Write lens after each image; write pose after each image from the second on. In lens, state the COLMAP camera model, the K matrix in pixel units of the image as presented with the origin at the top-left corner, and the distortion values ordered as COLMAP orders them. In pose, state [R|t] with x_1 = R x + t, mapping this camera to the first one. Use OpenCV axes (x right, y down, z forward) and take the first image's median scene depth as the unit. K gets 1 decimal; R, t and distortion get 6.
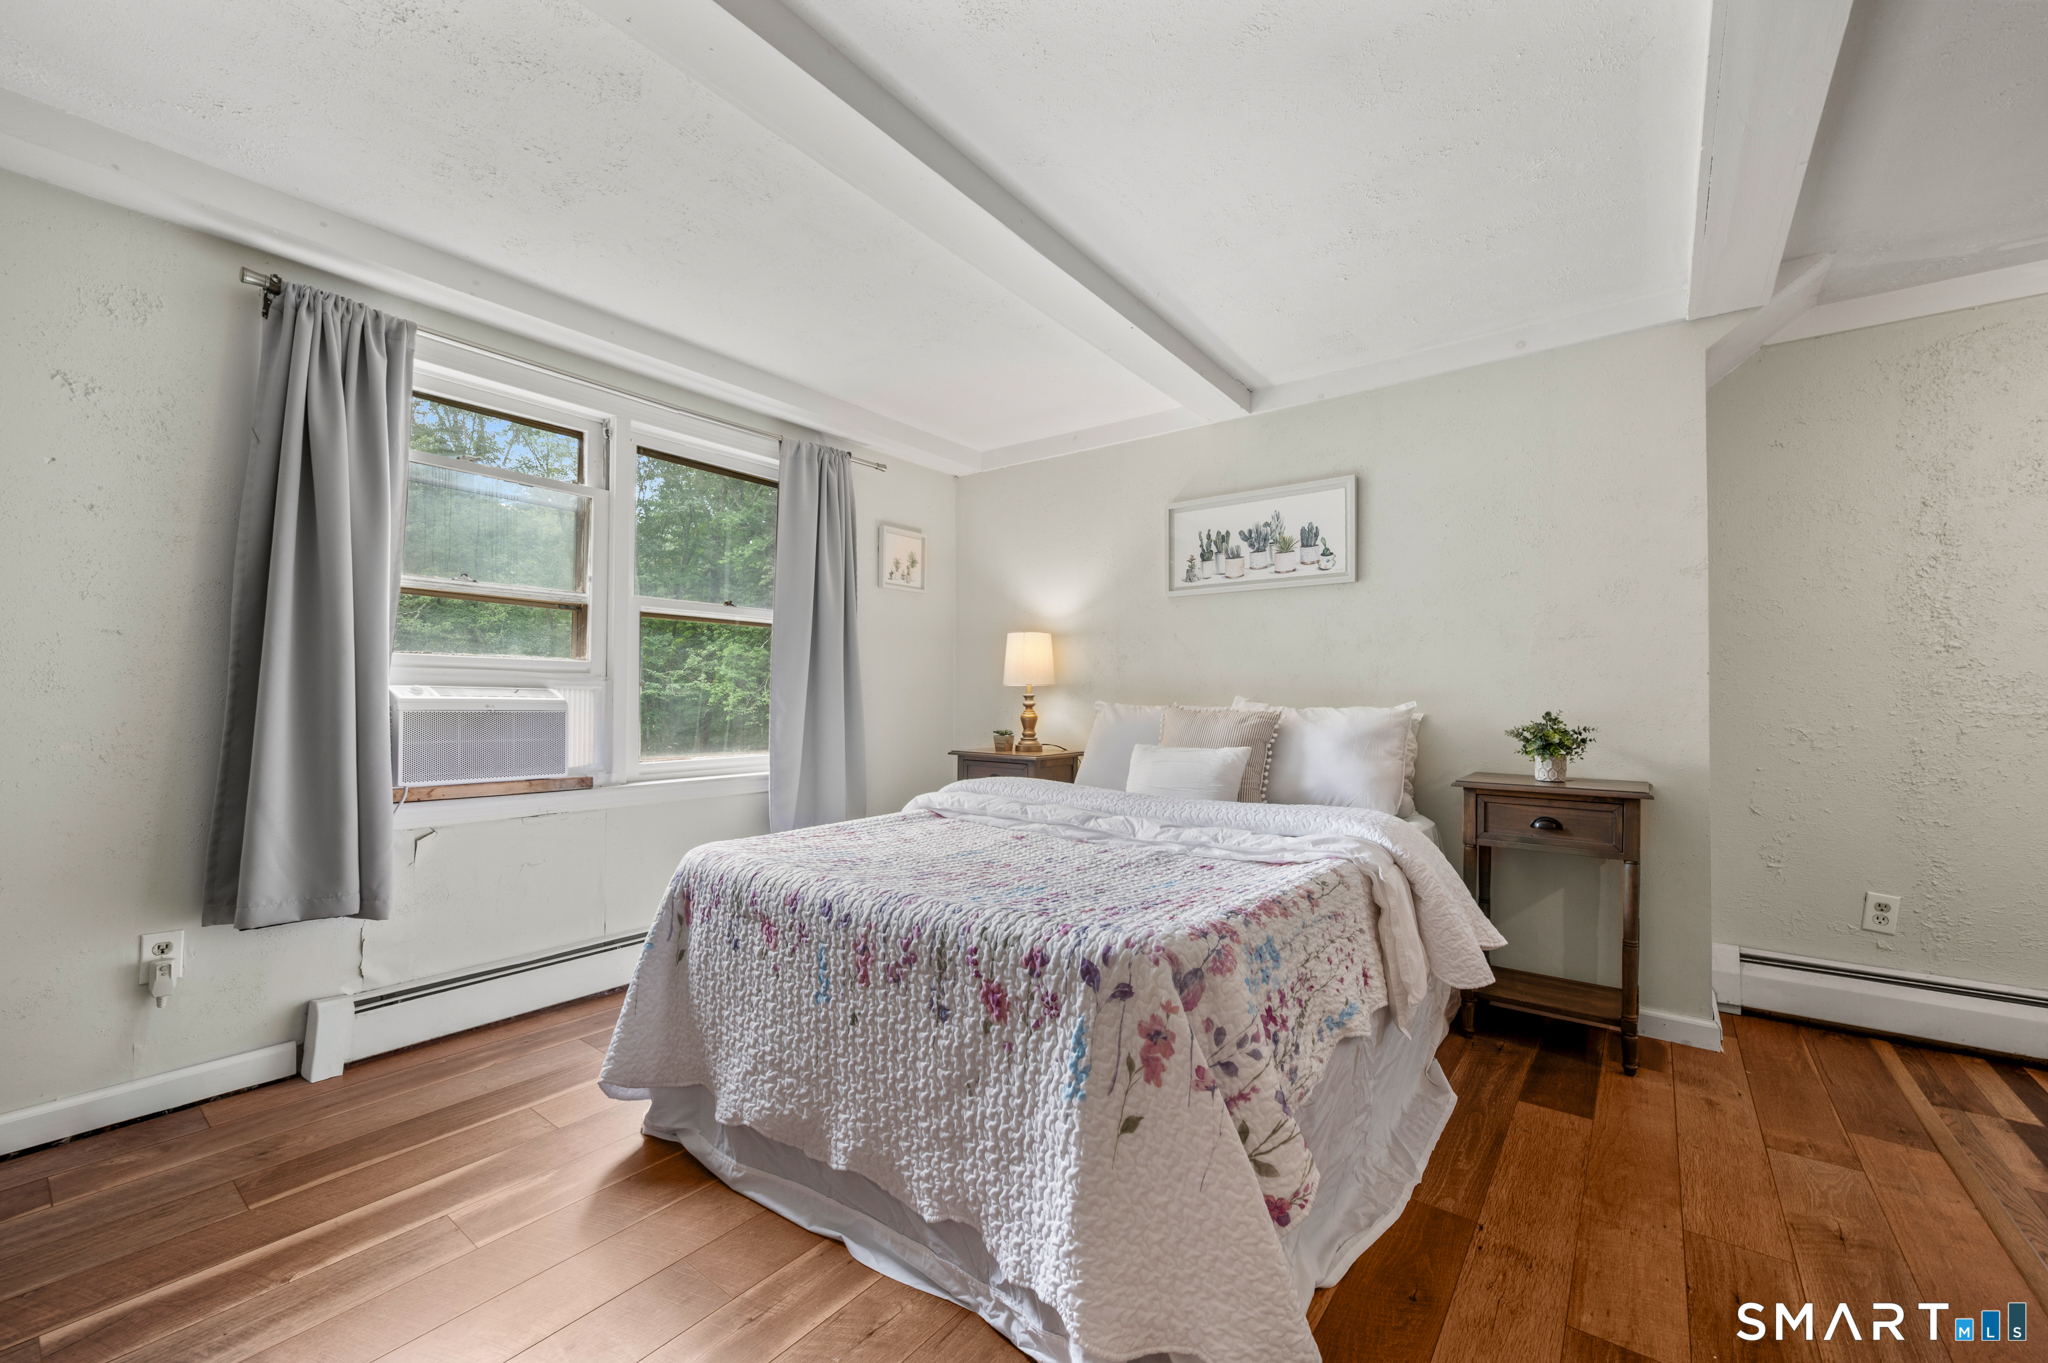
lens RADIAL K [[843.7, 0, 1024.0], [0, 843.7, 681.5], [0, 0, 1]] dist [-0.001792, -0.000201]
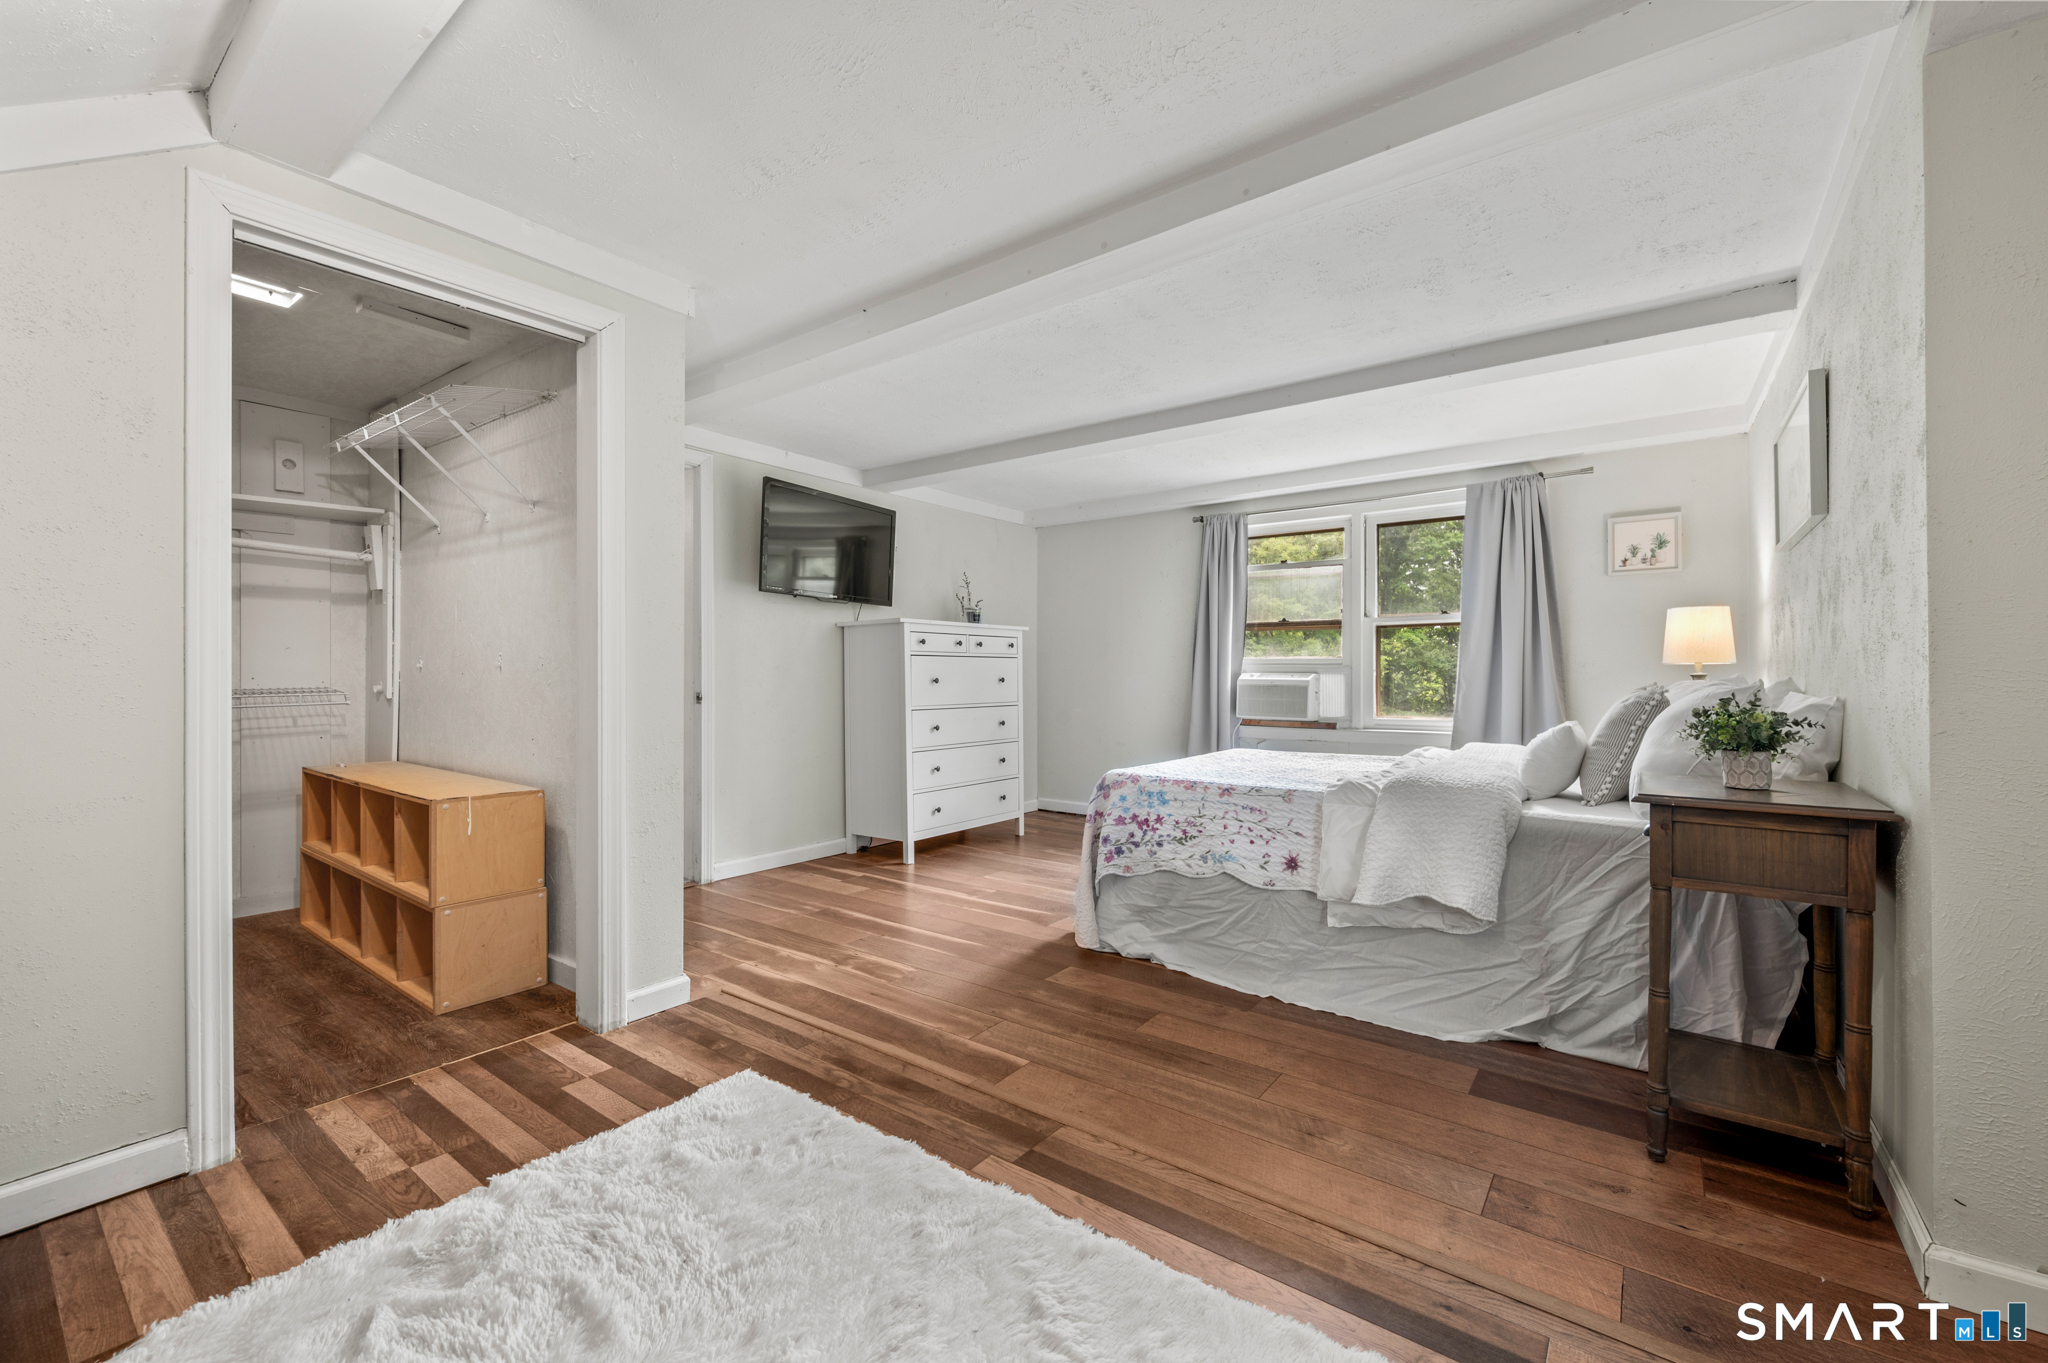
lens RADIAL K [[843.7, 0, 1024.0], [0, 843.7, 681.5], [0, 0, 1]] dist [-0.001792, -0.000201]
pose [[-0.009224, 0.000905, -0.999957, 1.362782], [0.014638, 0.999893, 0.000770, 0.016176], [0.999850, -0.014630, -0.009236, 0.394387]]
